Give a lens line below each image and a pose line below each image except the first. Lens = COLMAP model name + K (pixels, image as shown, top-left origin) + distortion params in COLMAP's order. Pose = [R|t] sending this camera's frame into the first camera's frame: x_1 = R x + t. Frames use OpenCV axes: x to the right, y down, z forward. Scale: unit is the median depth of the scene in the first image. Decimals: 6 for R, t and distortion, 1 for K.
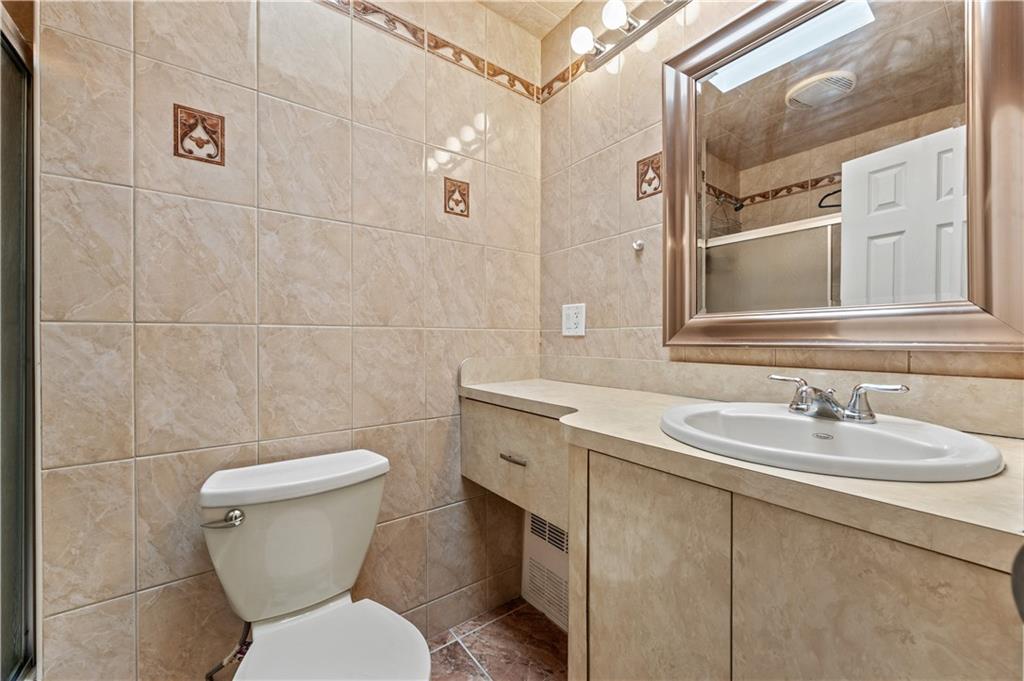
lens RADIAL K [[399.3, 0, 517.0], [0, 399.3, 340.6], [0, 0, 1]] dist [-0.001185, -0.000163]
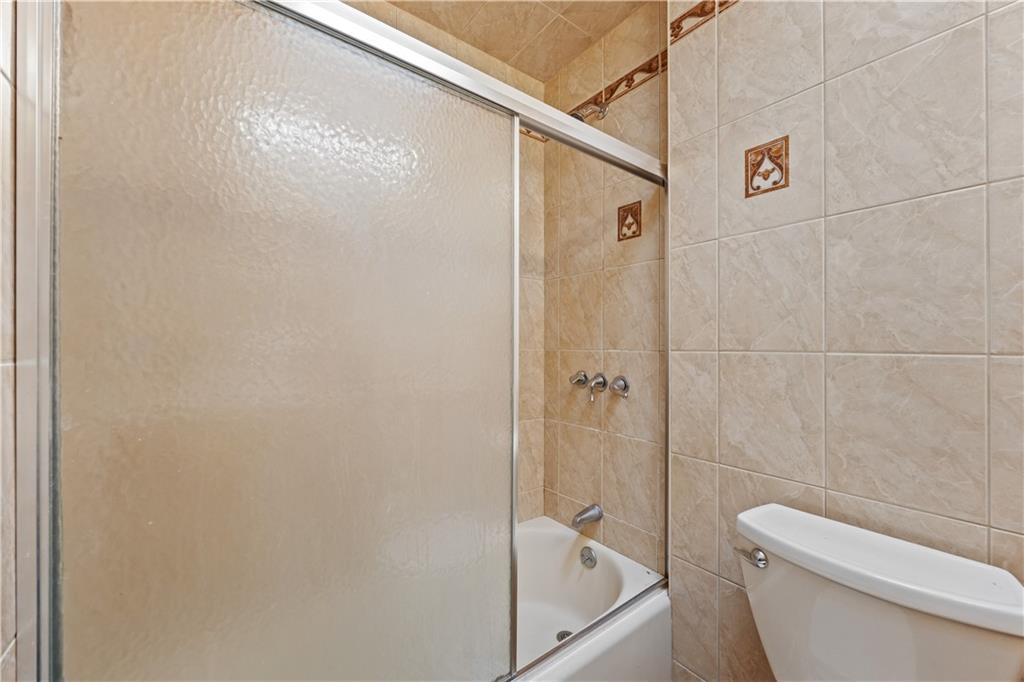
lens RADIAL K [[399.3, 0, 524.5], [0, 399.3, 339.0], [0, 0, 1]] dist [-0.001185, -0.000163]
pose [[0.007636, -0.005664, -0.999955, 0.218790], [-0.001868, 0.999982, -0.005678, -0.067054], [0.999969, 0.001911, 0.007625, 0.369599]]
